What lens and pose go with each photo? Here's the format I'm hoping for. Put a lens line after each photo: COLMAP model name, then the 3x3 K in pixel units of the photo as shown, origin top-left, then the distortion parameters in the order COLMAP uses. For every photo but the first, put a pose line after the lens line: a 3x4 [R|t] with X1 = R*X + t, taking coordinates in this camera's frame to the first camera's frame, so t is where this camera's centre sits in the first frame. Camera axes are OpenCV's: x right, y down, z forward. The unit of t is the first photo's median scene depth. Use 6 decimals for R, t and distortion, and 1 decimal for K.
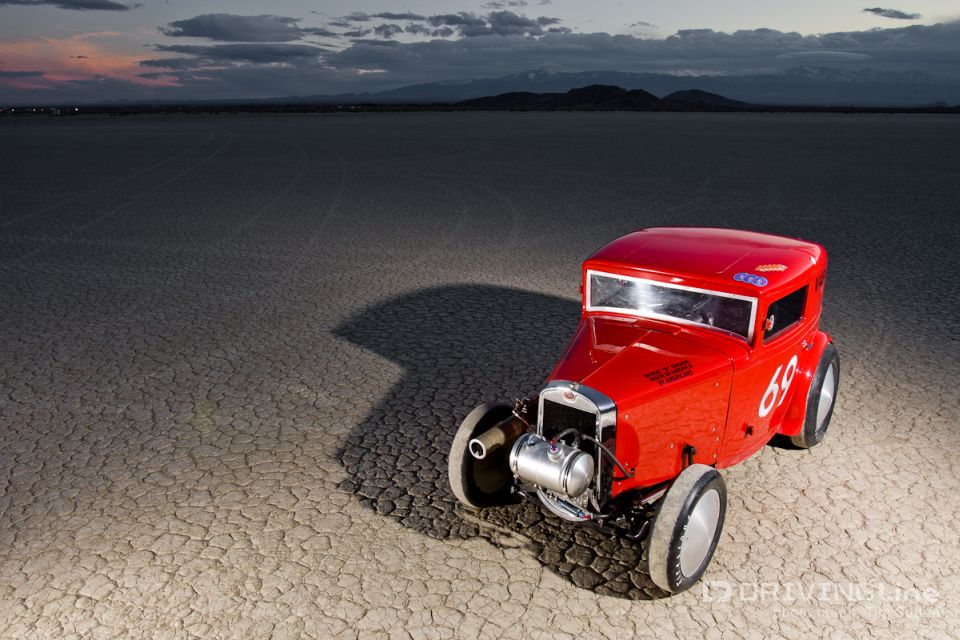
lens RADIAL K [[704.2, 0, 481.1], [0, 704.2, 342.5], [0, 0, 1]] dist [-0.114404, 0.000066]
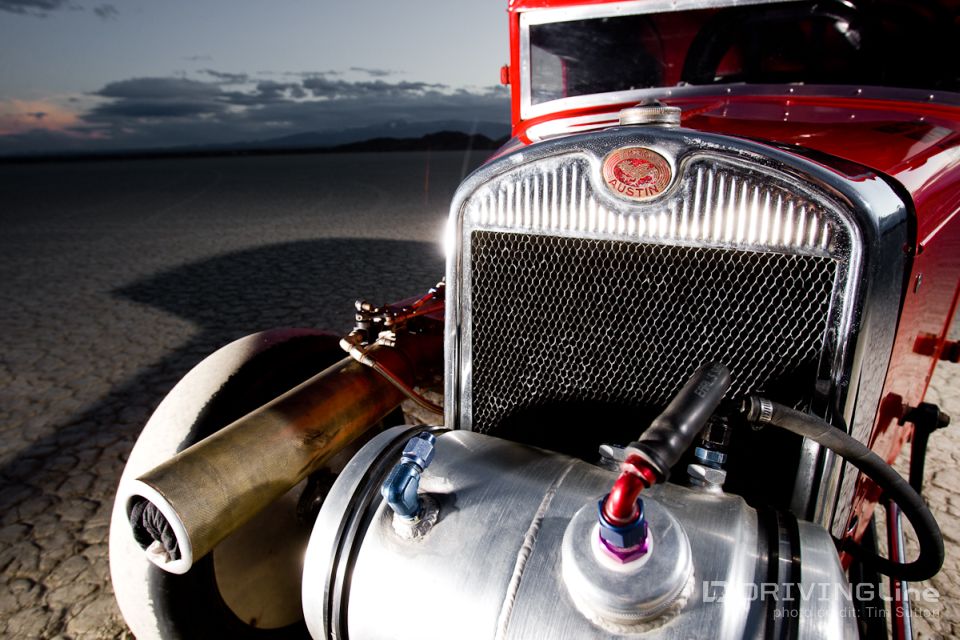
lens RADIAL K [[562.8, 0, 480.0], [0, 562.8, 320.0], [0, 0, 1]] dist [-0.100343, 0.051205]
pose [[0.976999, -0.073563, 0.200154, 0.036500], [0.079197, 0.996653, -0.020280, 0.065365], [-0.197993, 0.035665, 0.979554, 0.522161]]
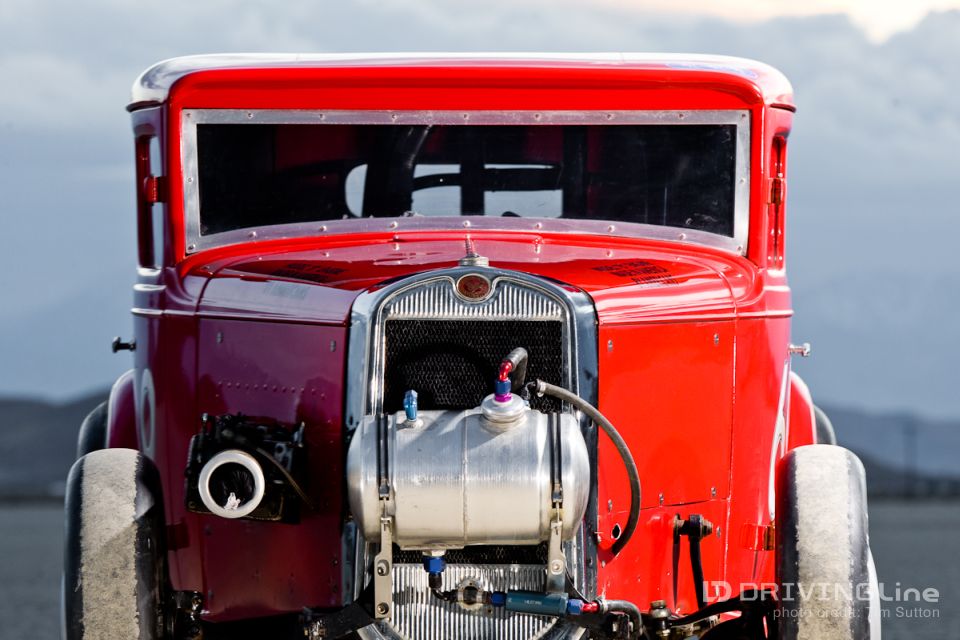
lens RADIAL K [[6284.9, 0, 480.0], [0, 6284.9, 320.0], [0, 0, 1]] dist [0.377850, 11.614281]
pose [[0.773811, 0.013406, 0.633275, -1.115916], [0.206418, 0.939862, -0.272122, 0.567063], [-0.598840, 0.341291, 0.724508, -0.768691]]
